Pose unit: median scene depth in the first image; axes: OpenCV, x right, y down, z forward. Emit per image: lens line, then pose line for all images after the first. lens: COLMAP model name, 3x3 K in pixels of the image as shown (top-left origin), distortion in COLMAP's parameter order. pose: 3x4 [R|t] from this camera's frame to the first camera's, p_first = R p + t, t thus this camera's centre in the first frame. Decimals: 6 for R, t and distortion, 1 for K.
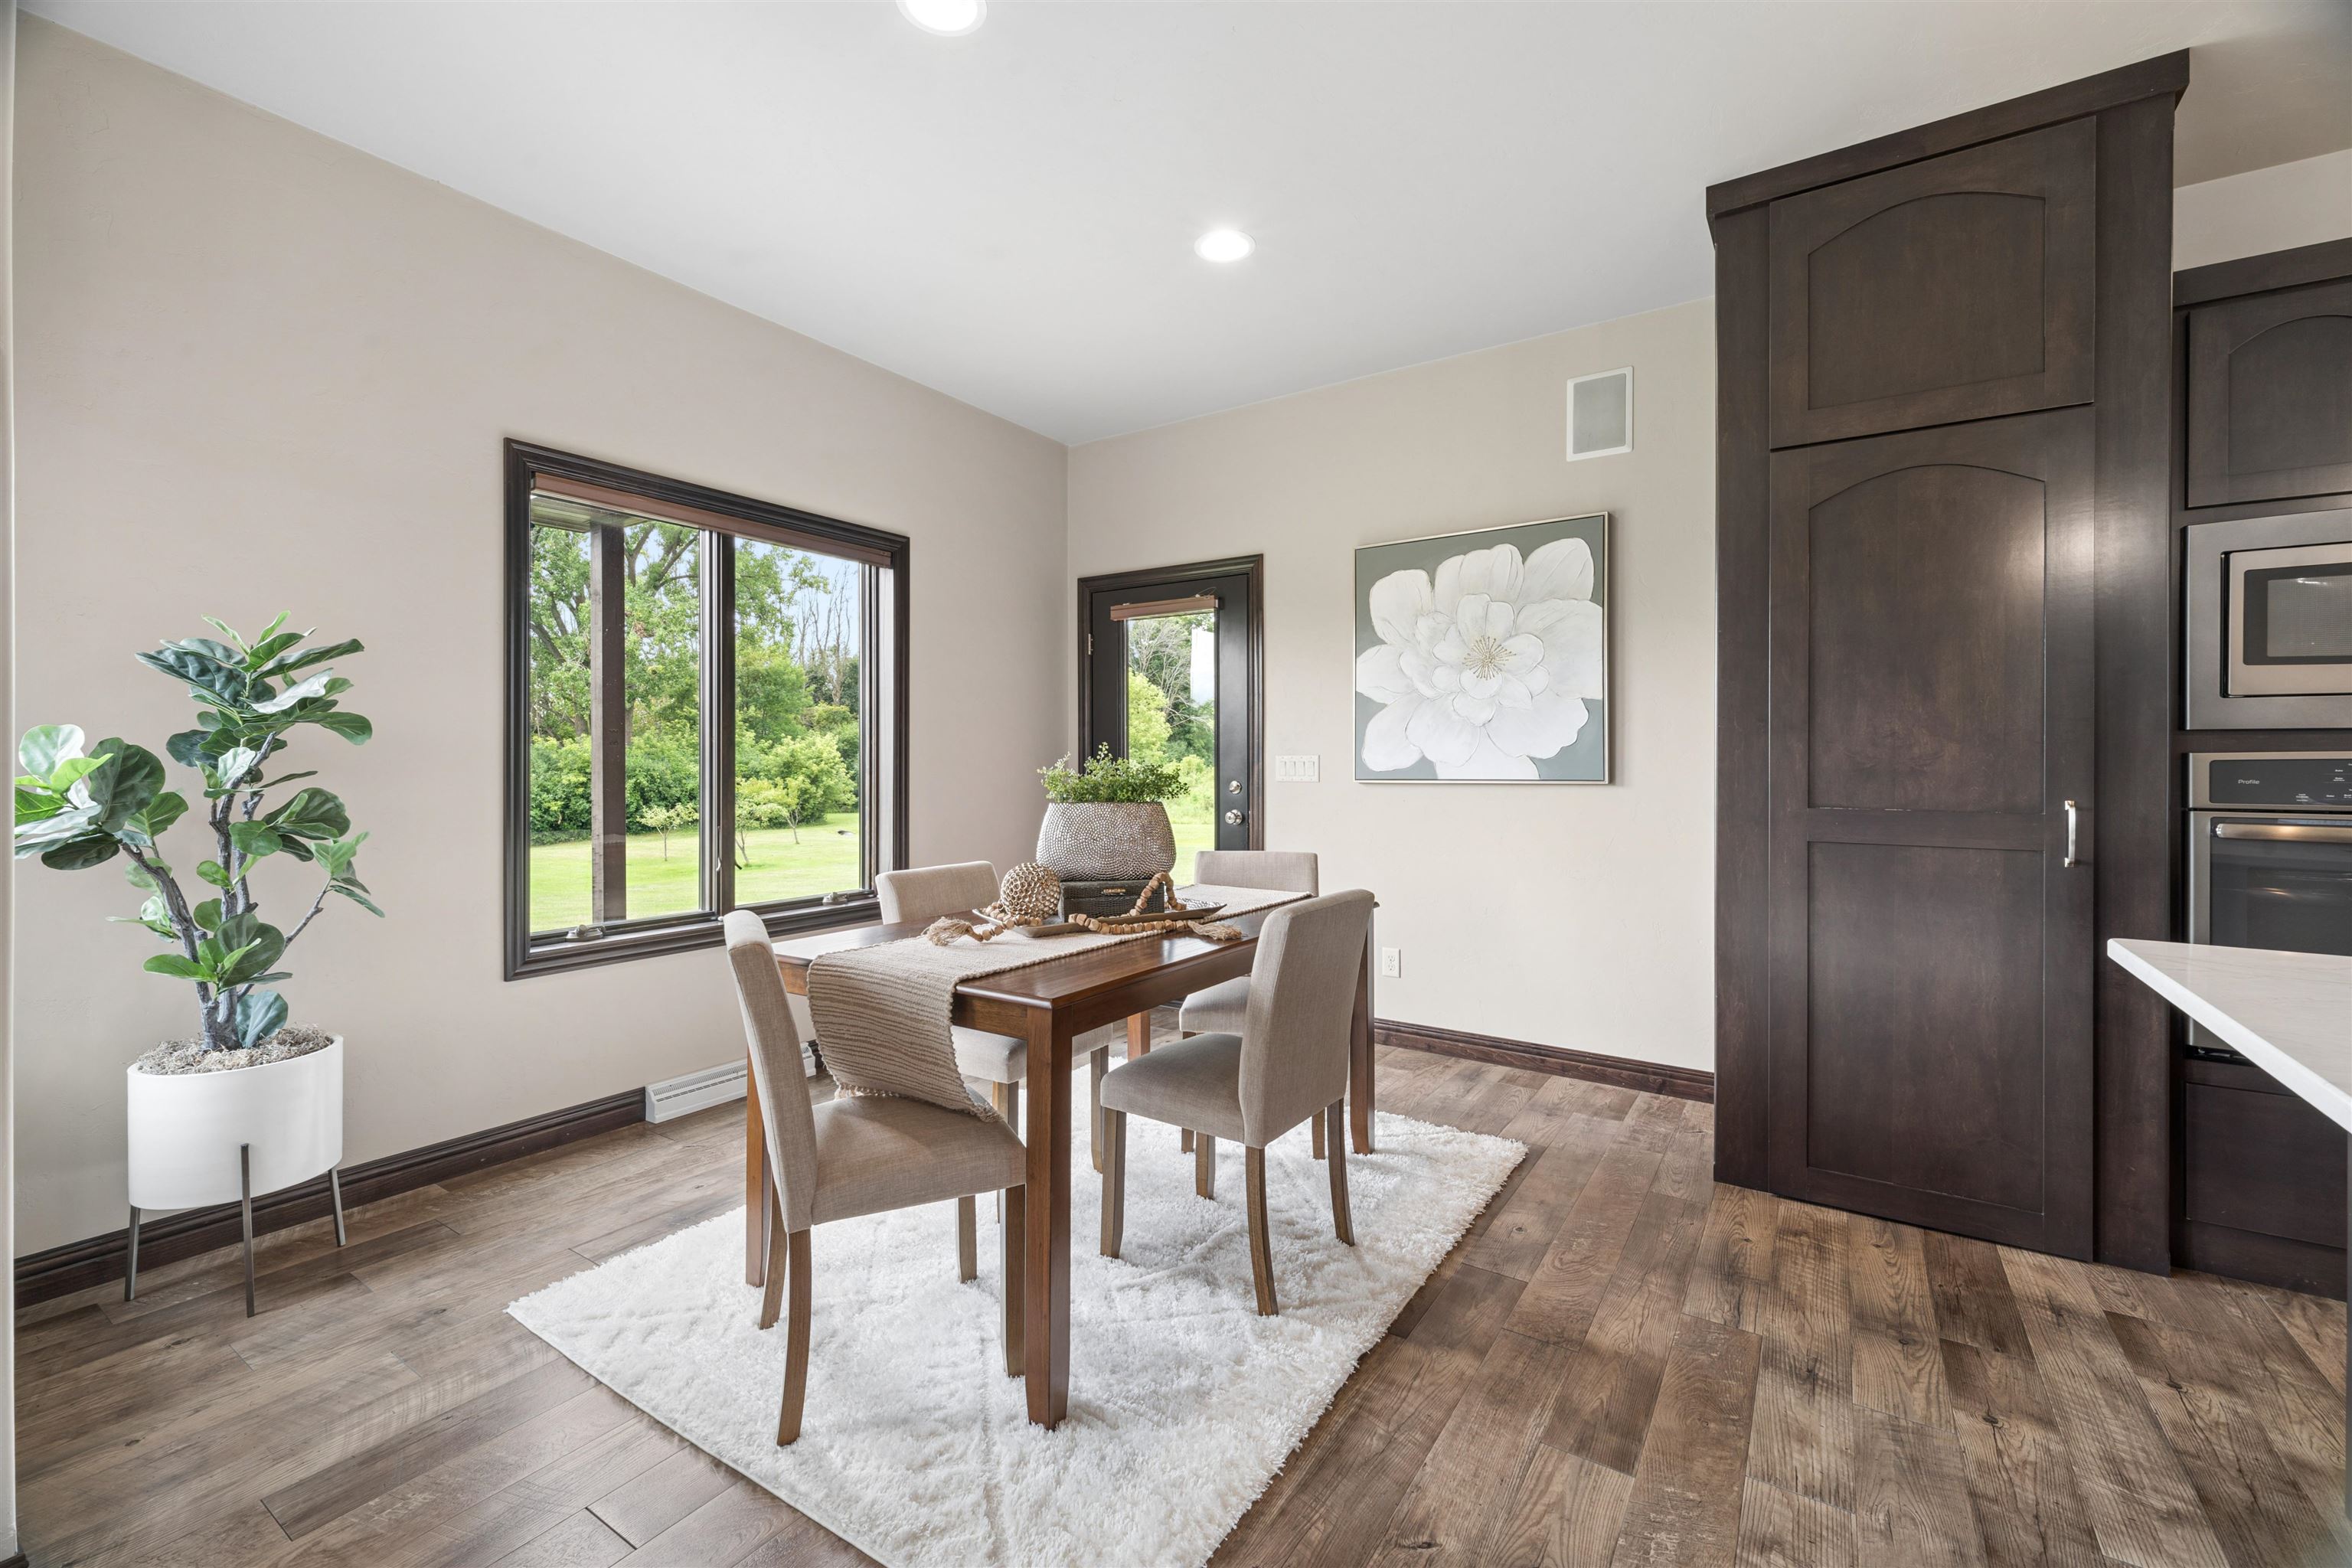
lens RADIAL K [[995.8, 0, 1170.3], [0, 995.8, 770.9], [0, 0, 1]] dist [0.001723, -0.000076]
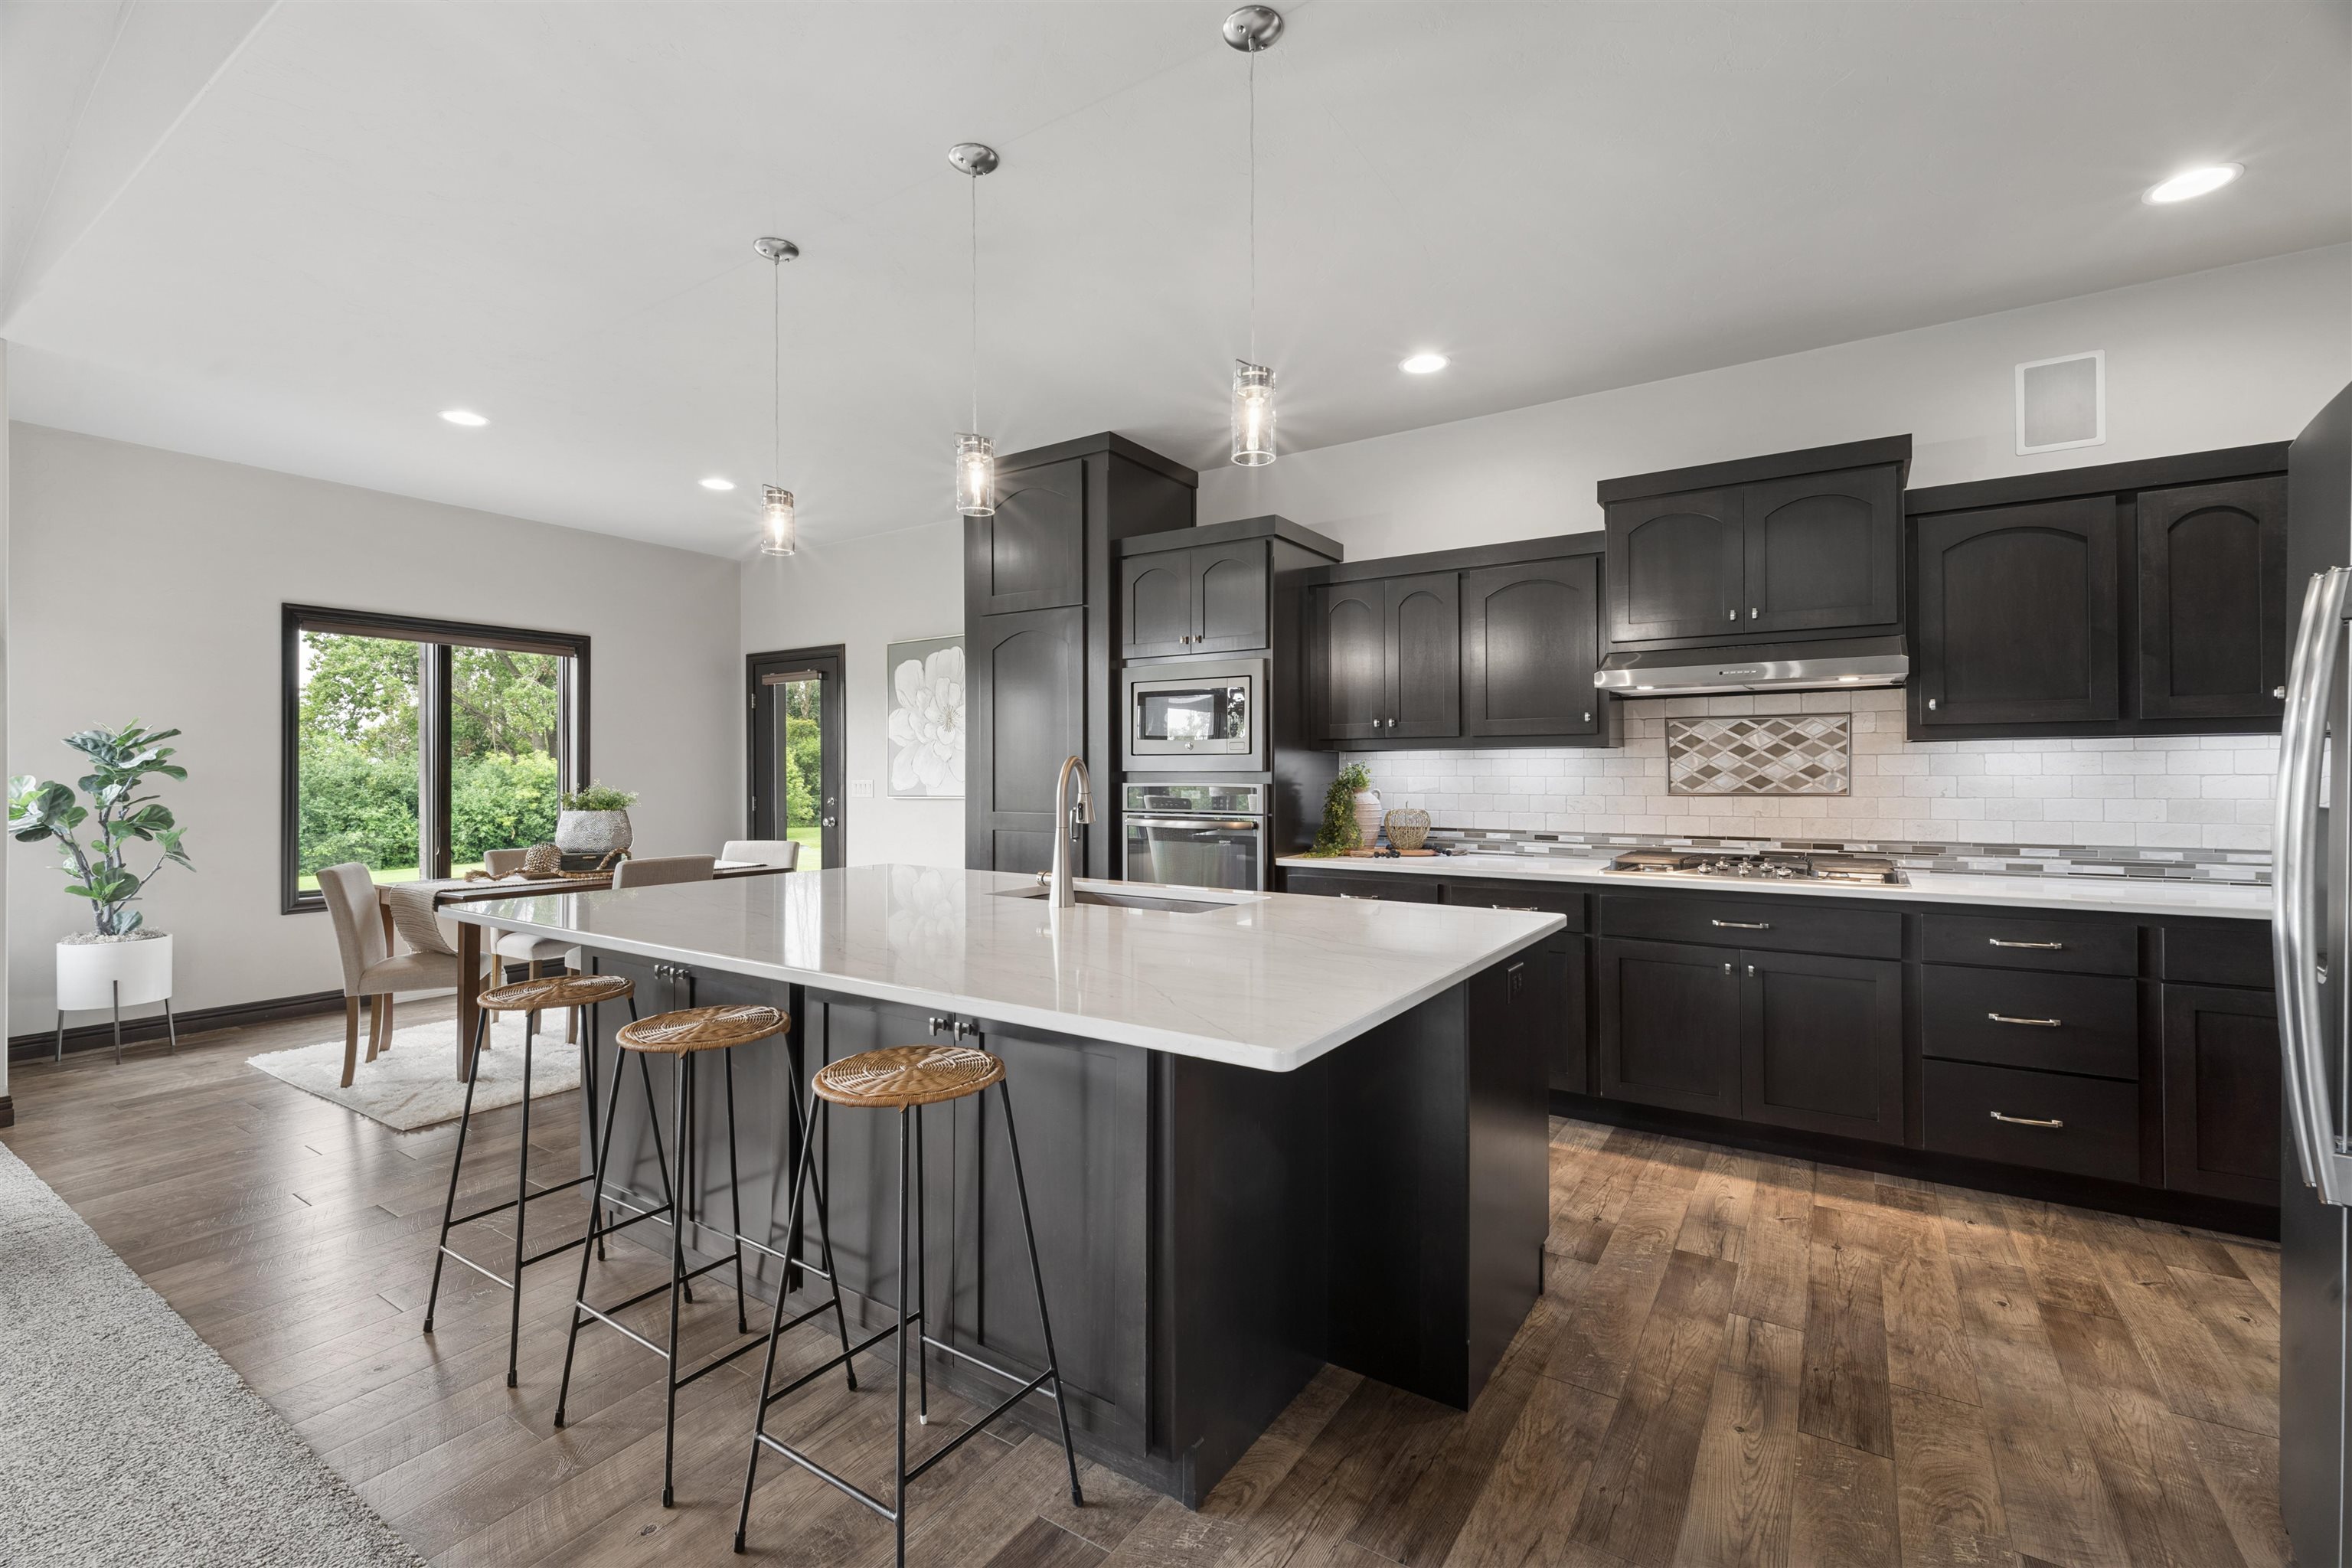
lens RADIAL K [[1019.7, 0, 1163.9], [0, 1019.7, 779.2], [0, 0, 1]] dist [0.009947, 0.000247]
pose [[0.999984, -0.003053, 0.004808, 1.098597], [0.003074, 0.999985, -0.004433, -0.016729], [-0.004795, 0.004448, 0.999979, -1.019023]]
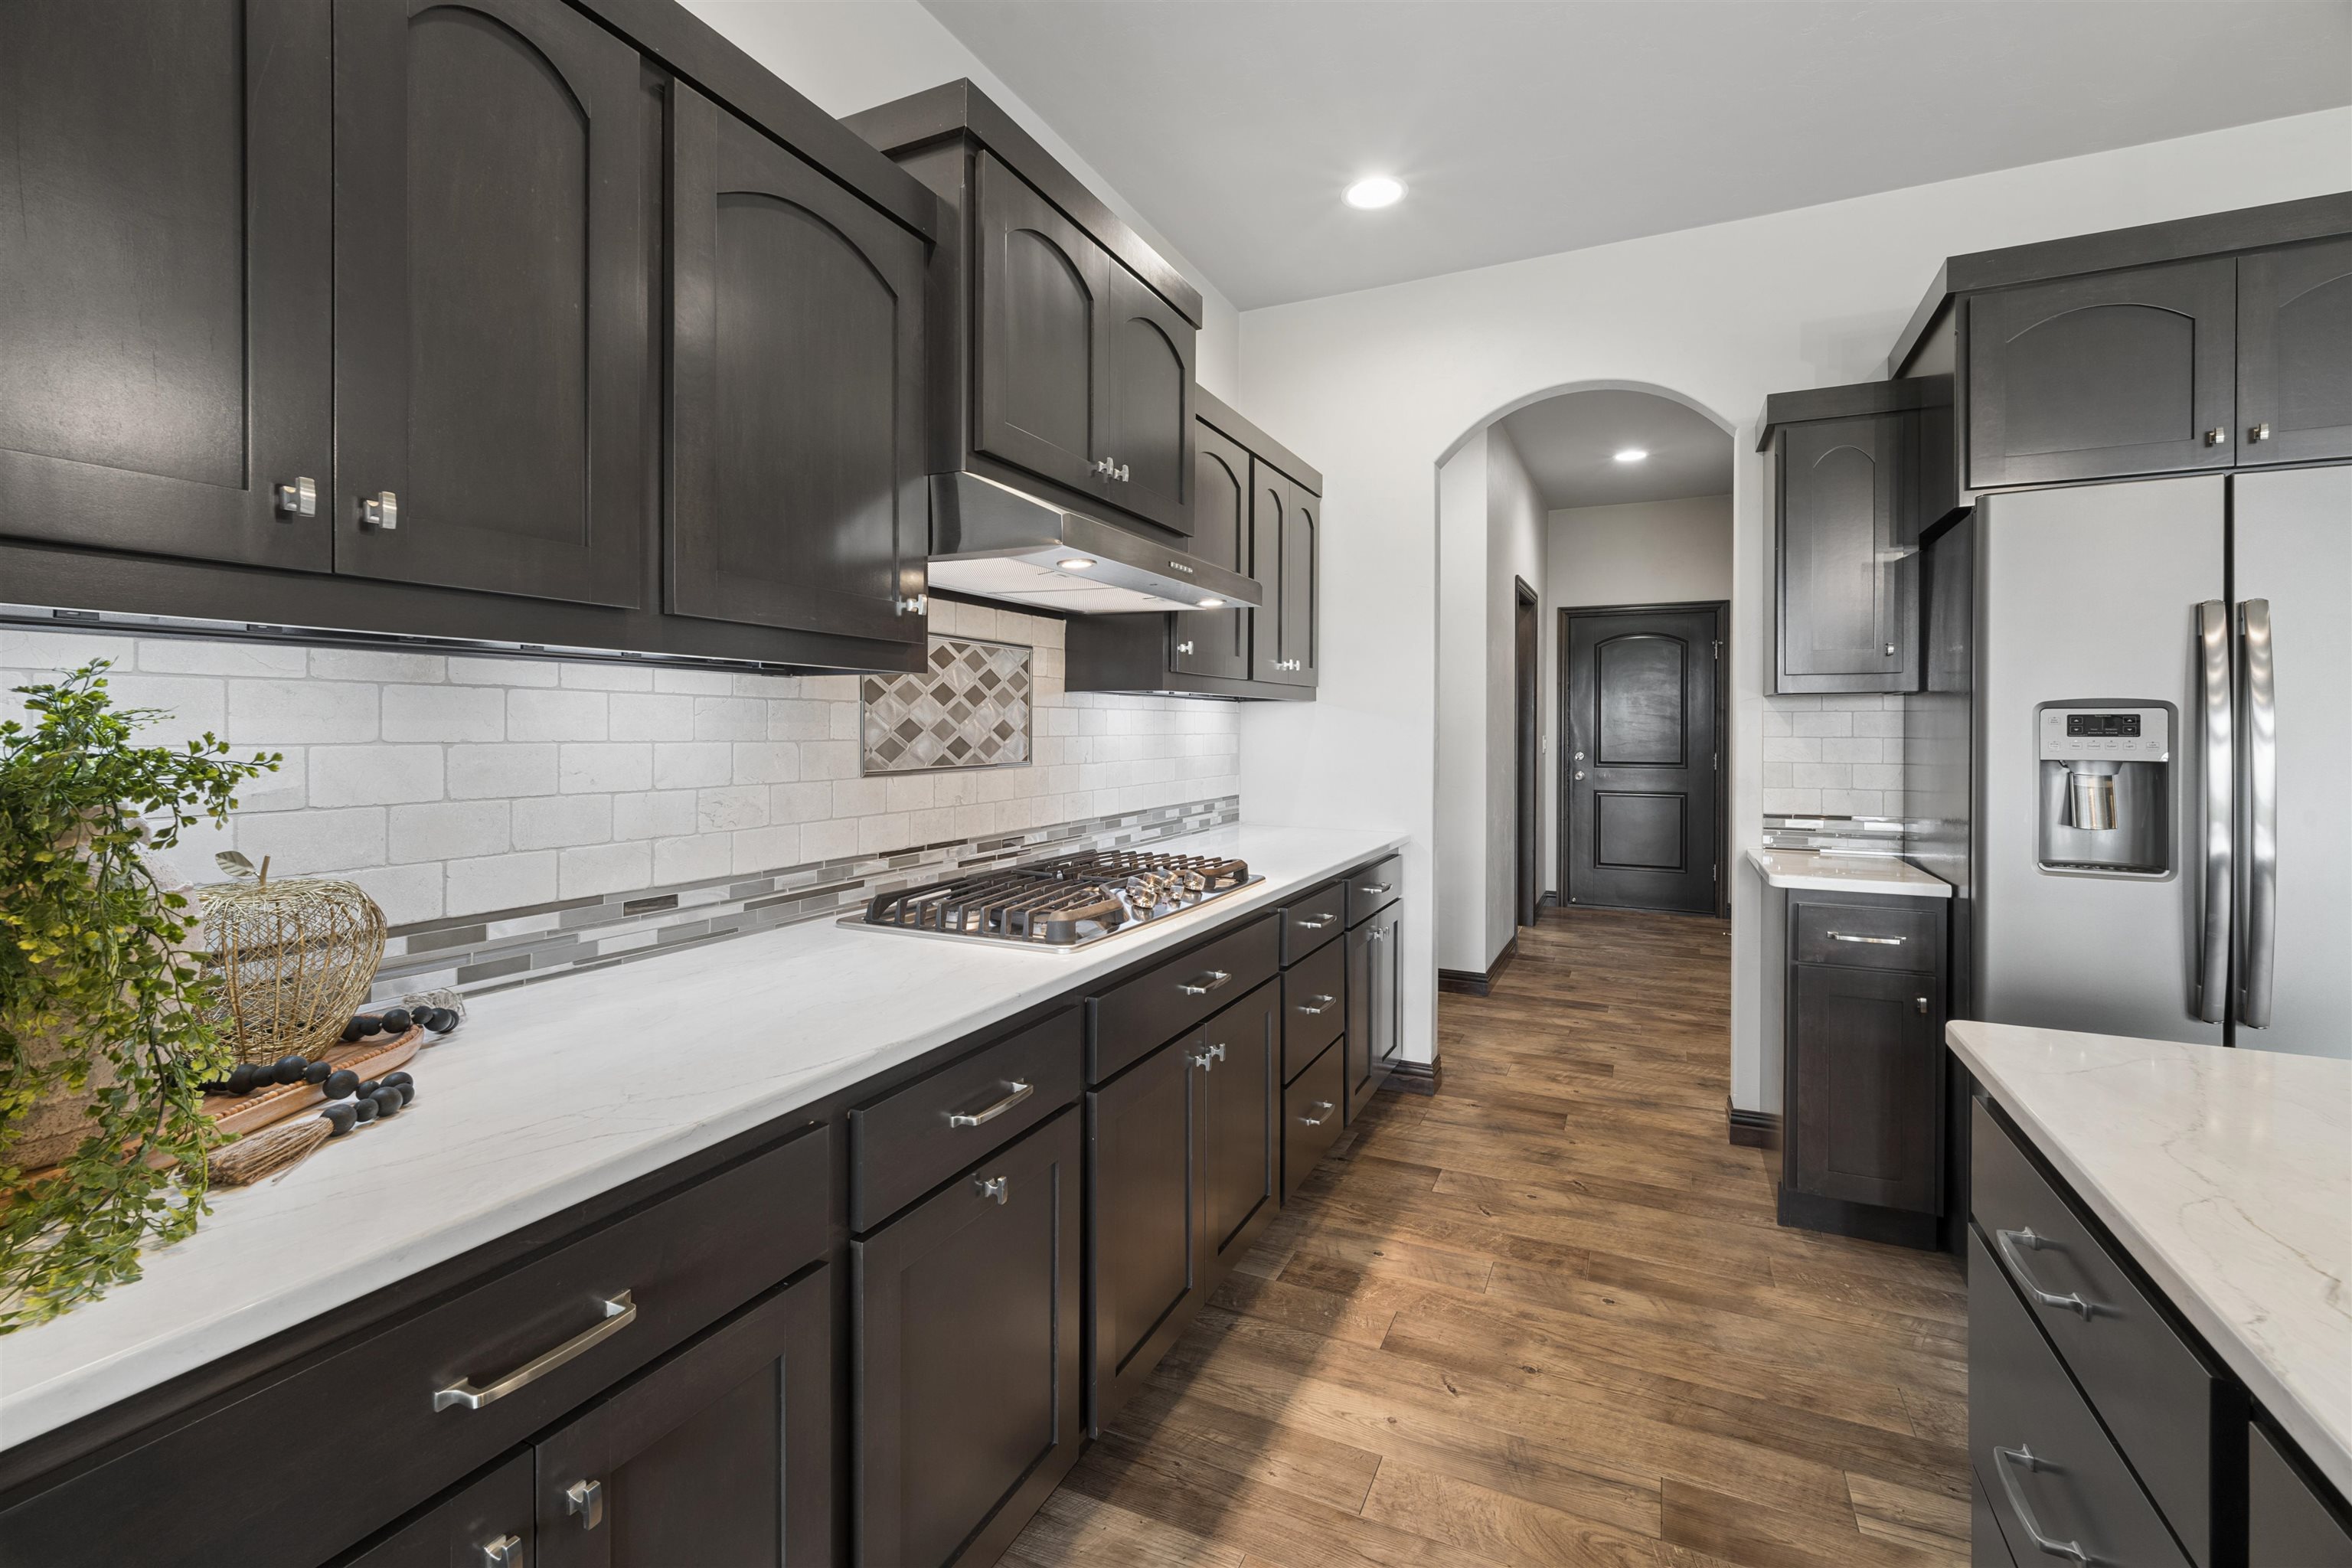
lens RADIAL K [[1026.6, 0, 1166.8], [0, 1026.6, 729.9], [0, 0, 1]] dist [0.001218, -0.000366]
pose [[-0.159441, -0.002090, 0.987205, 1.054612], [0.005179, 0.999982, 0.002954, -0.035605], [-0.987194, 0.005584, -0.159427, 0.586866]]
